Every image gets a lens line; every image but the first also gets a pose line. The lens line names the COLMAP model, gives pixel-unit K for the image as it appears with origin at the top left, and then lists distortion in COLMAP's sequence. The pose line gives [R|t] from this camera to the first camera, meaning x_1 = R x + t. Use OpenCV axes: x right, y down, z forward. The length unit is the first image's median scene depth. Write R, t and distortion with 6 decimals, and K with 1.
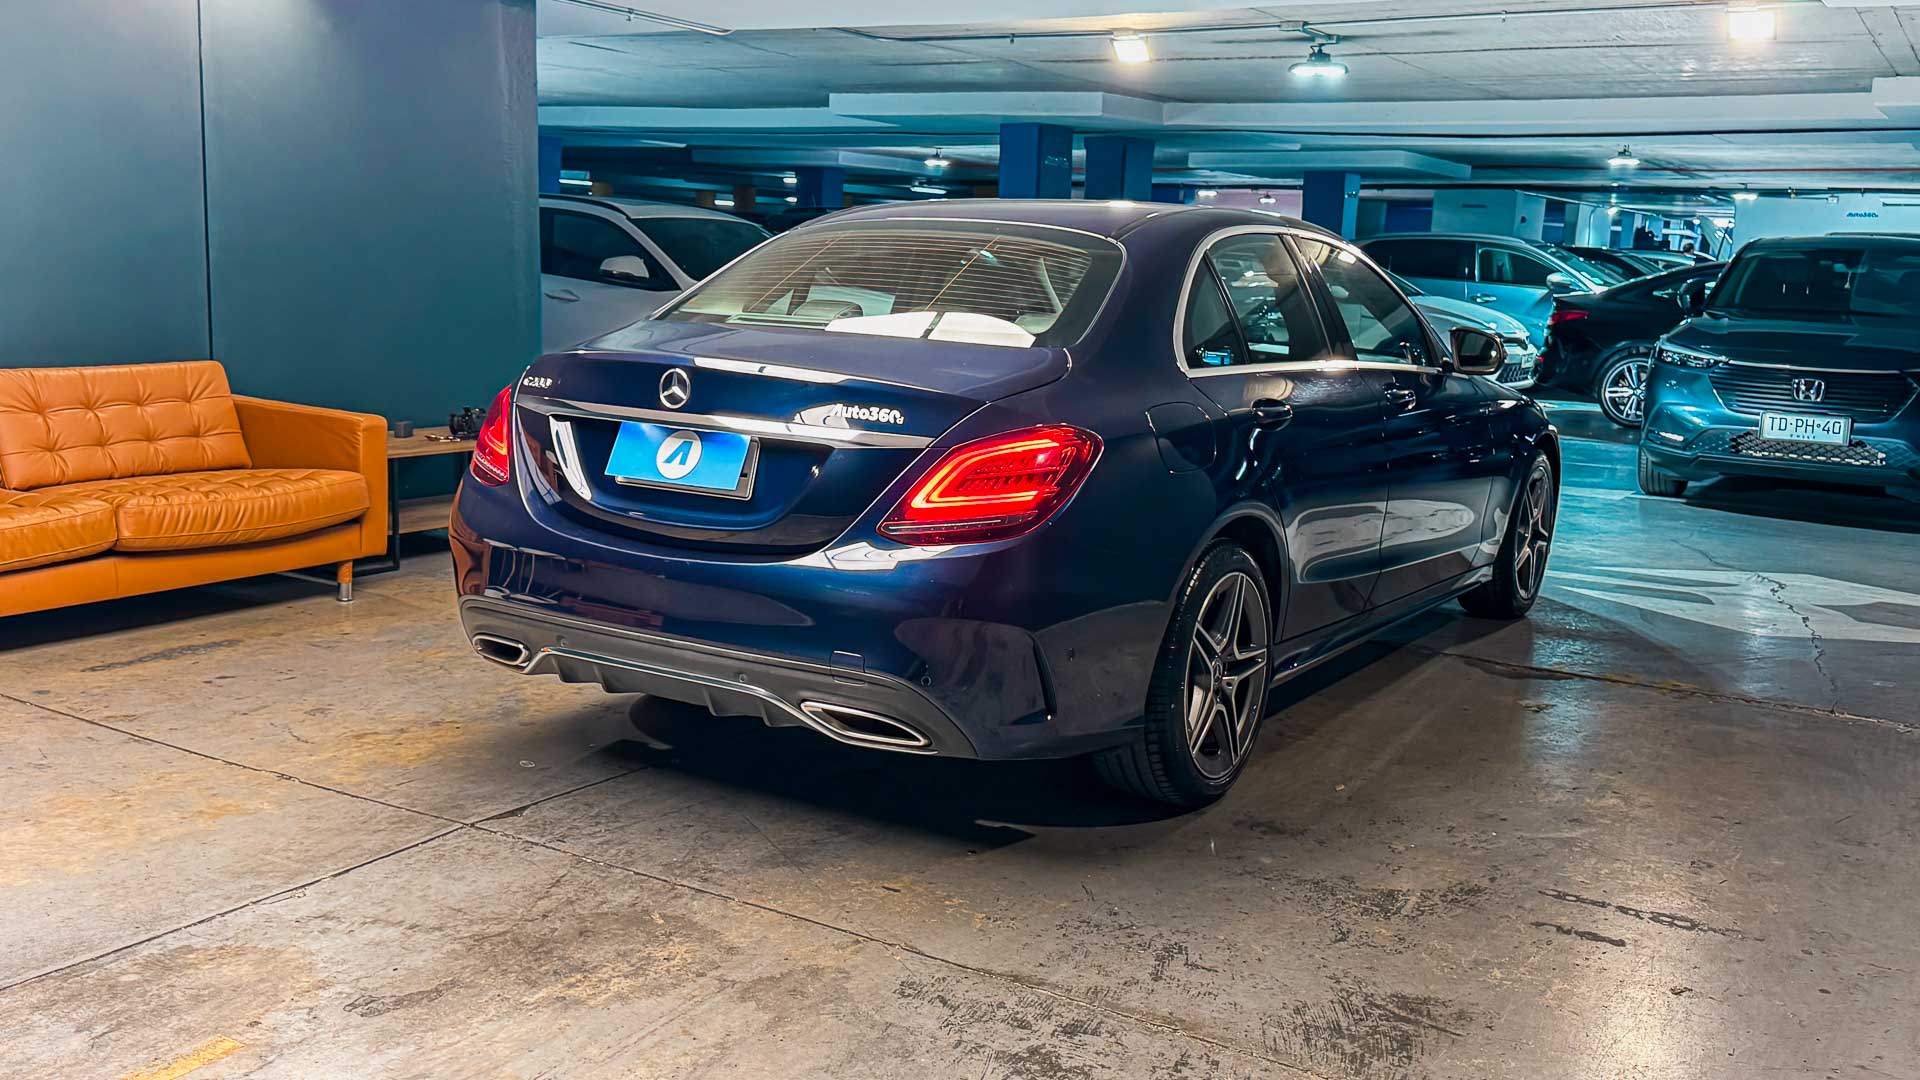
lens RADIAL K [[1640.0, 0, 986.8], [0, 1640.0, 555.9], [0, 0, 1]] dist [0.105948, -0.230709]
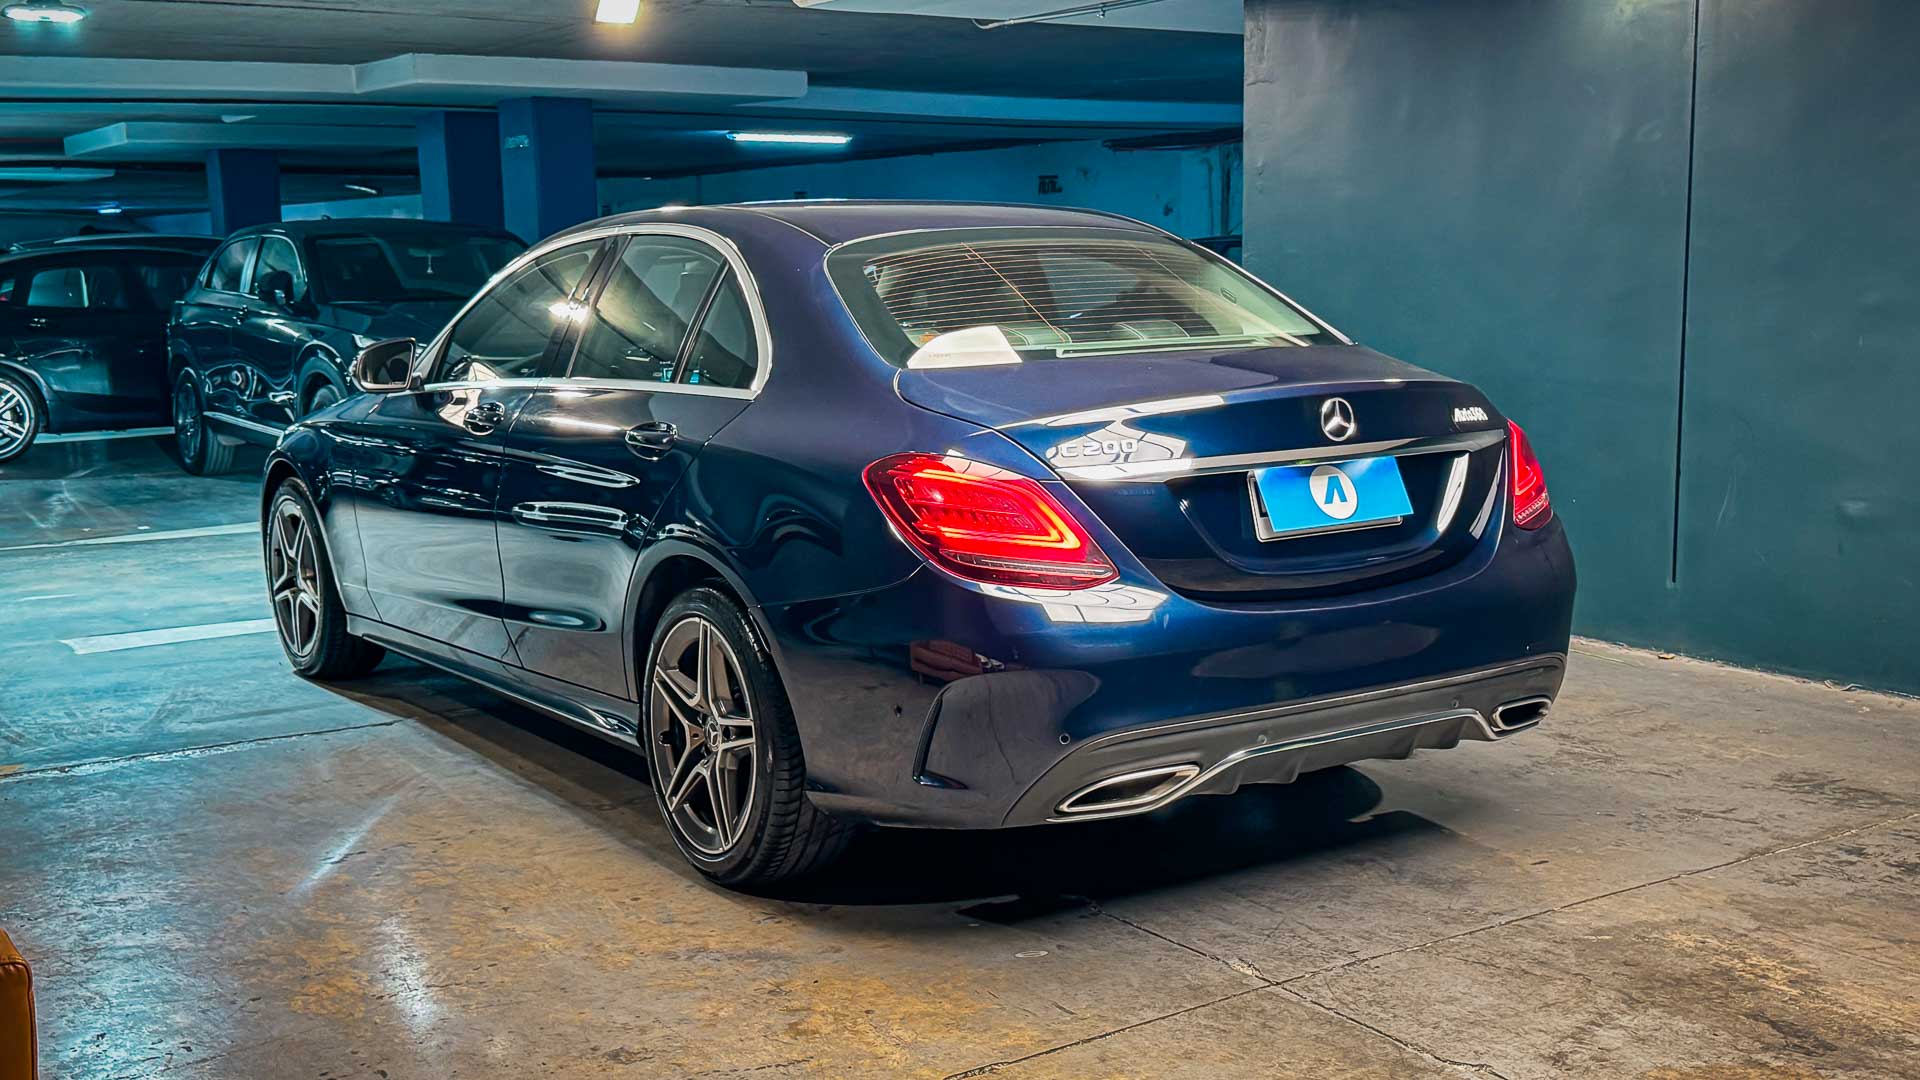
lens RADIAL K [[1991.5, 0, 960.0], [0, 1991.5, 540.0], [0, 0, 1]] dist [0.110524, -0.020757]
pose [[0.427728, -0.168429, 0.888077, -0.460012], [0.194692, 0.976592, 0.091446, -0.064637], [-0.882691, 0.133788, 0.450508, 0.253554]]
